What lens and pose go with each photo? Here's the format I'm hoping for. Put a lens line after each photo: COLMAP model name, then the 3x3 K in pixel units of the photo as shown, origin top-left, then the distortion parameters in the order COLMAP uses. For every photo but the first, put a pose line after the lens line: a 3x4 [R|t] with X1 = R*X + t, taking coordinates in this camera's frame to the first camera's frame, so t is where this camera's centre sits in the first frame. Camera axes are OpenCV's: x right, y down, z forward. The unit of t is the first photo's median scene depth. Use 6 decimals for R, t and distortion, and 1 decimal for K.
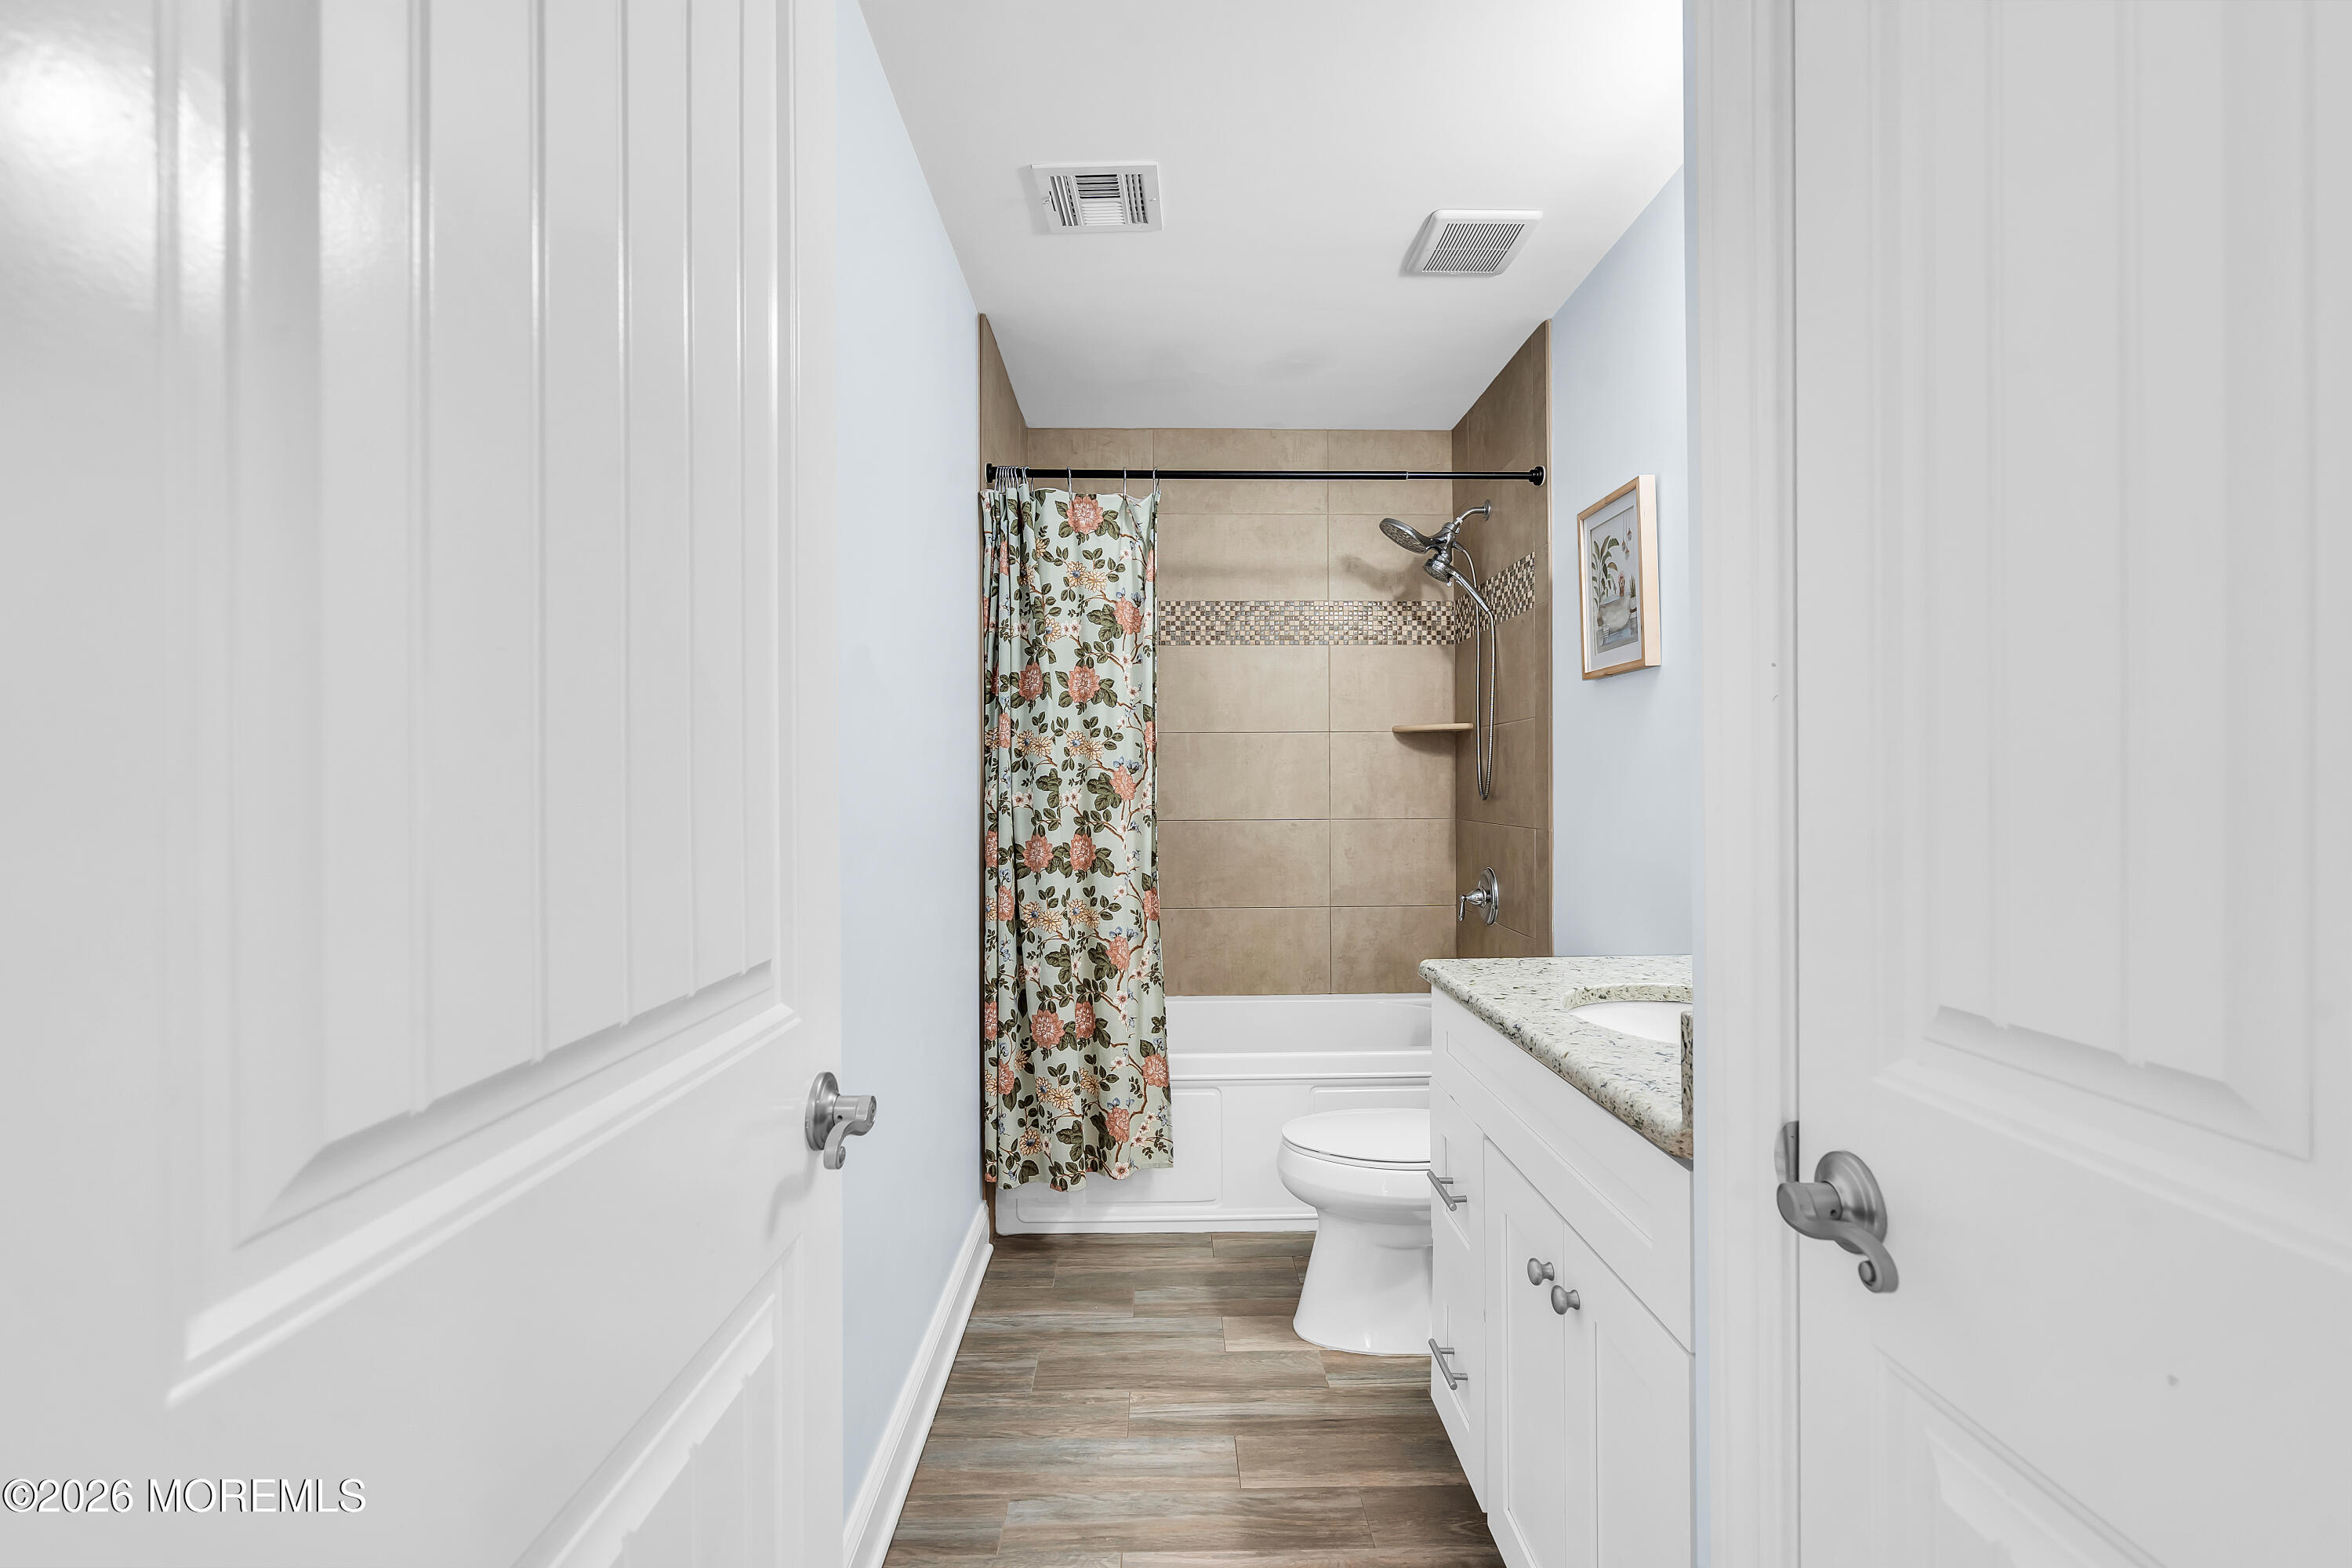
lens RADIAL K [[1075.2, 0, 1175.0], [0, 1075.2, 781.5], [0, 0, 1]] dist [-0.002853, 0.001219]
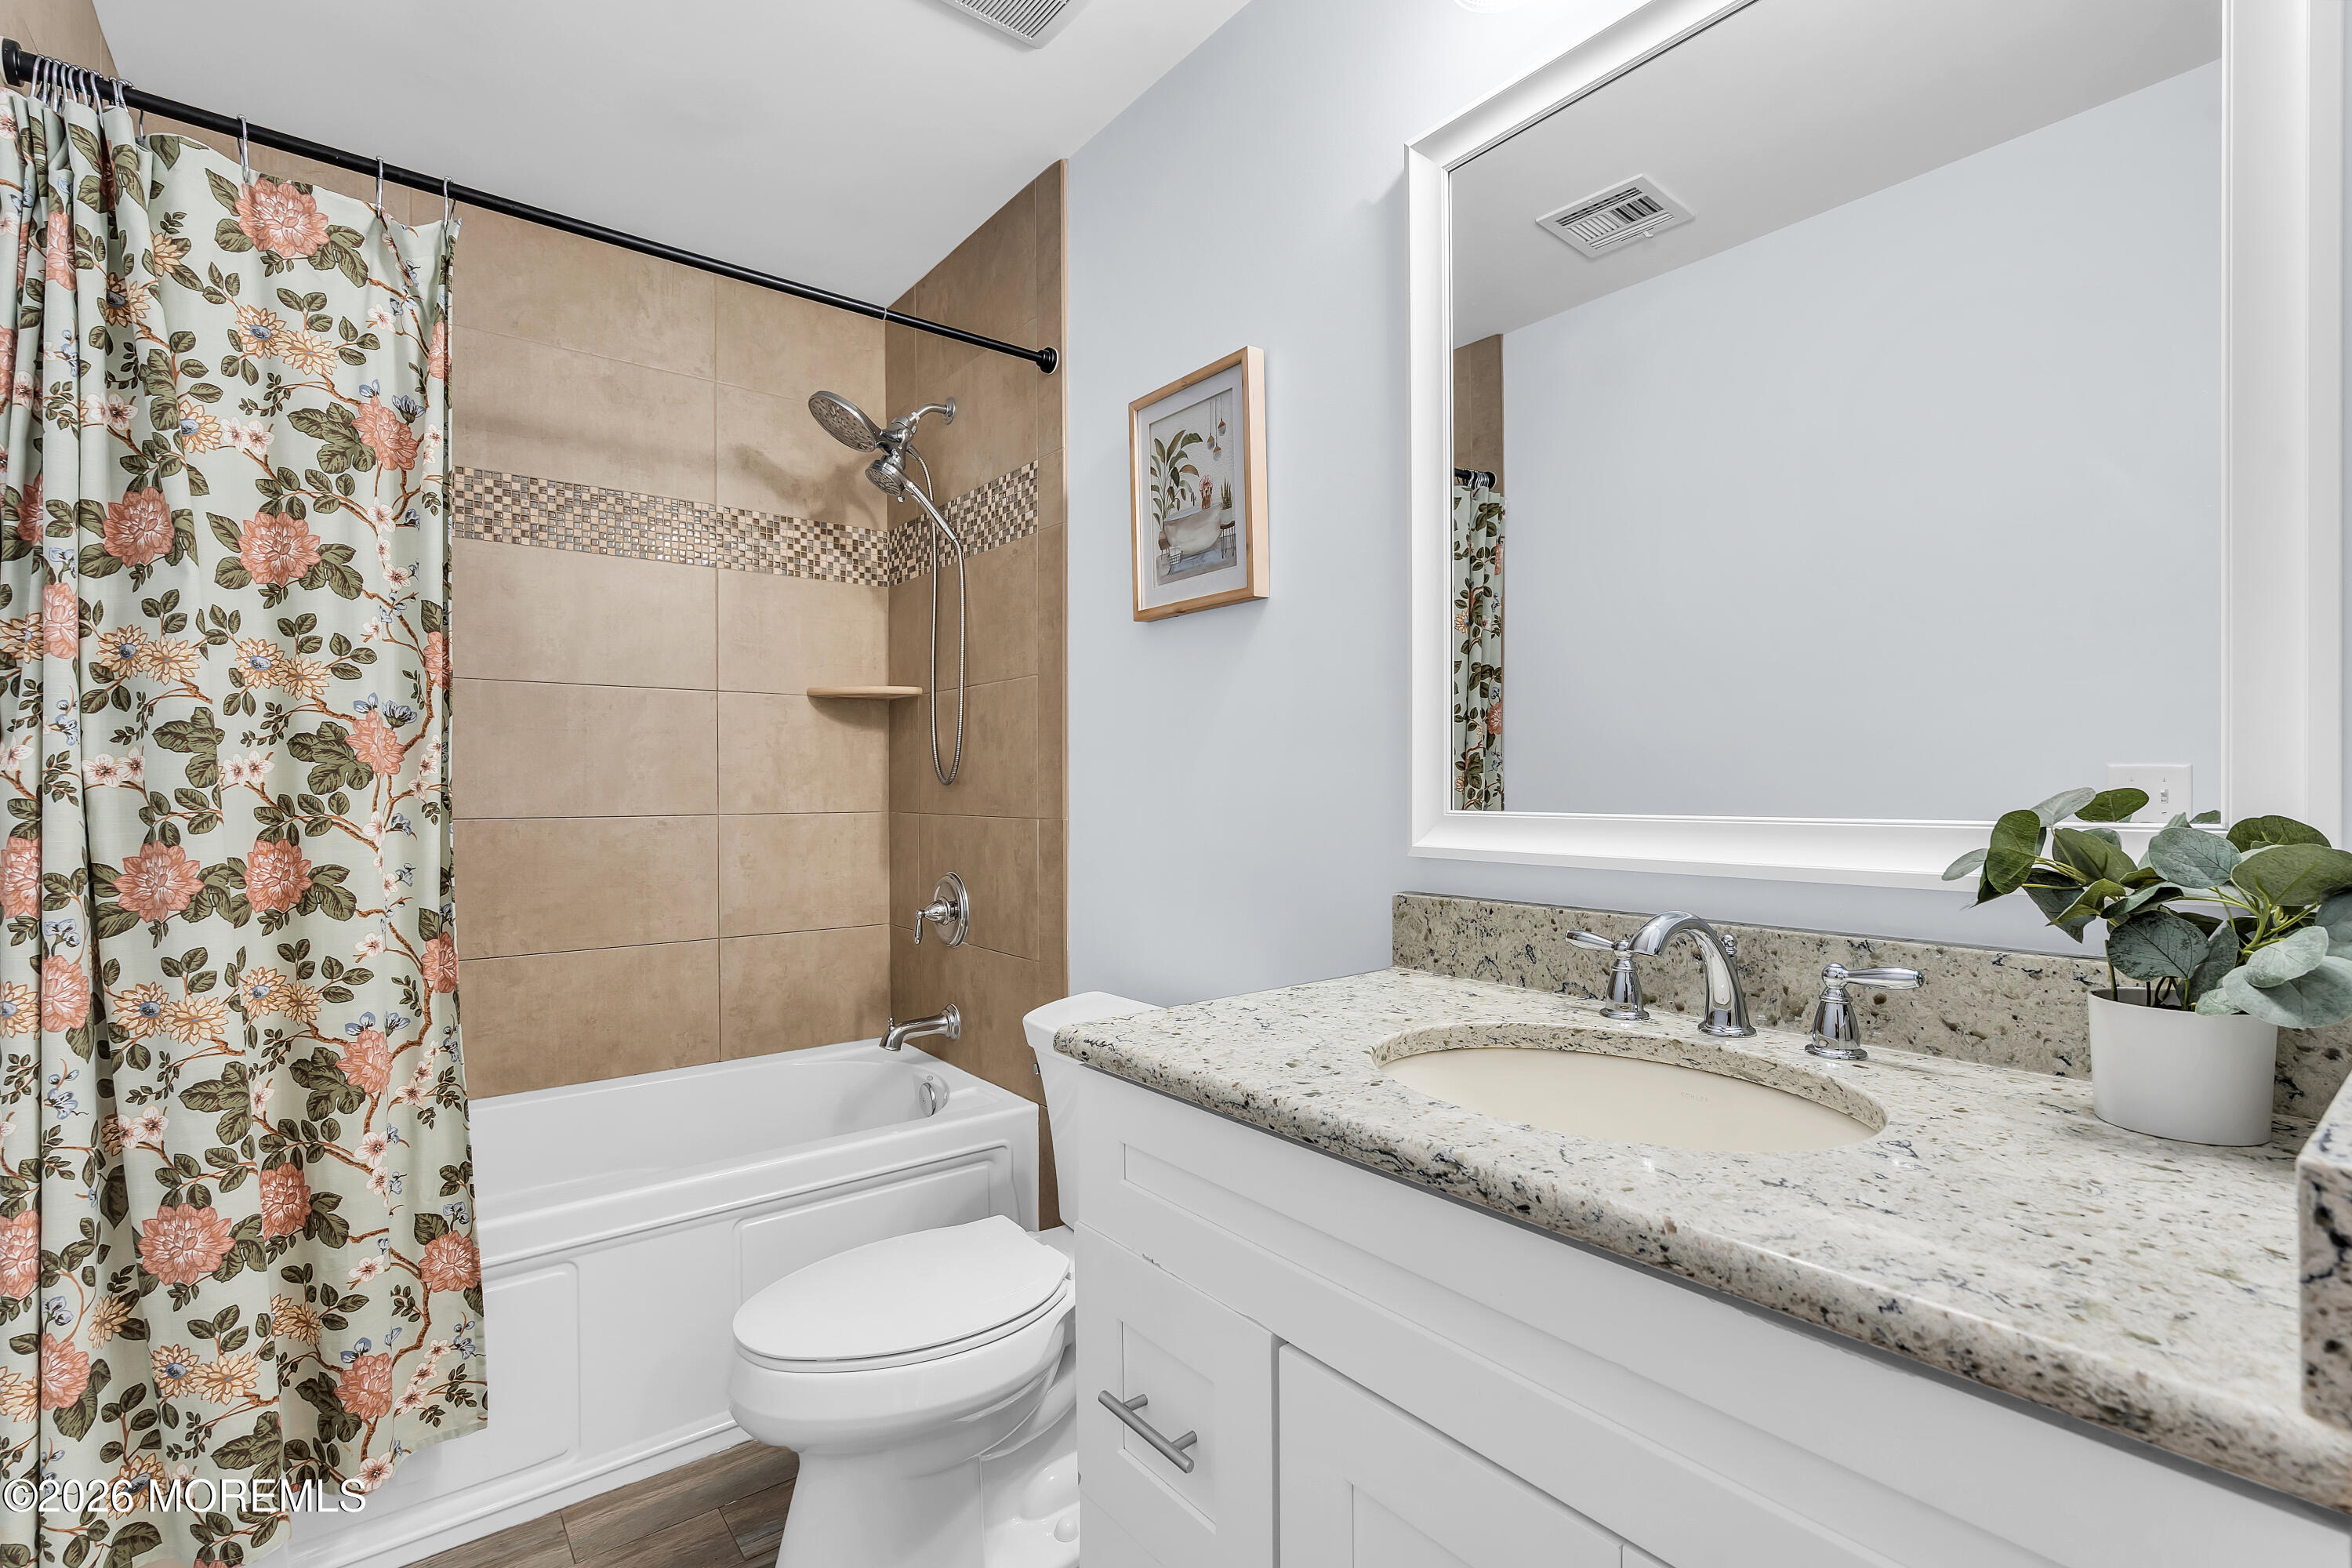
lens RADIAL K [[1075.2, 0, 1182.2], [0, 1075.2, 793.0], [0, 0, 1]] dist [-0.002853, 0.001219]
pose [[0.796970, 0.000522, 0.604019, -0.051229], [-0.002691, 0.999993, 0.002686, 0.023973], [-0.604013, -0.003766, 0.796965, 0.330559]]
